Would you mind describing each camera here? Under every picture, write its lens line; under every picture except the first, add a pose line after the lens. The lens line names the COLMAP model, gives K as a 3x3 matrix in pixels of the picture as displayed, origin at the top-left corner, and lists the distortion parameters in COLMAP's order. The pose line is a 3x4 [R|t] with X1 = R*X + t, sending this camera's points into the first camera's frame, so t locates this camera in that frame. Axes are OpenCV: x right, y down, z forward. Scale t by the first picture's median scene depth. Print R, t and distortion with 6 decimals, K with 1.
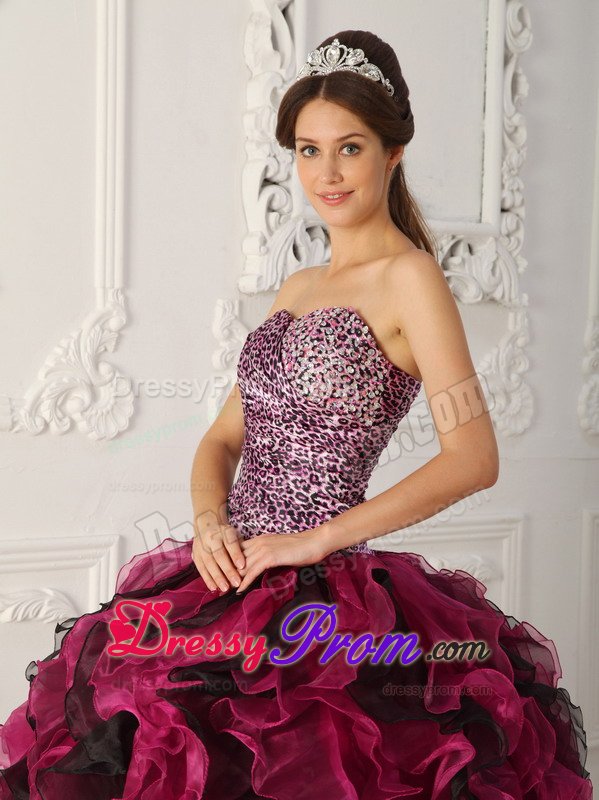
lens RADIAL K [[1473.9, 0, 299.5], [0, 1473.9, 400.0], [0, 0, 1]] dist [0.177193, 0.018612]
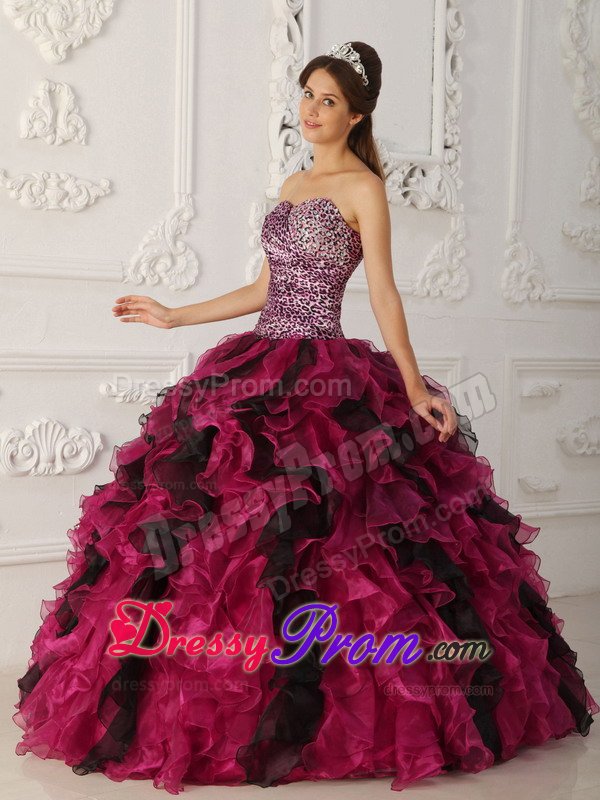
lens RADIAL K [[1410.7, 0, 300.0], [0, 1410.7, 400.0], [0, 0, 1]] dist [0.049064, 0.139948]
pose [[0.998997, 0.007250, -0.044180, 0.061288], [-0.005895, 0.999511, 0.030724, 0.093033], [0.044381, -0.030433, 0.998551, -0.483704]]
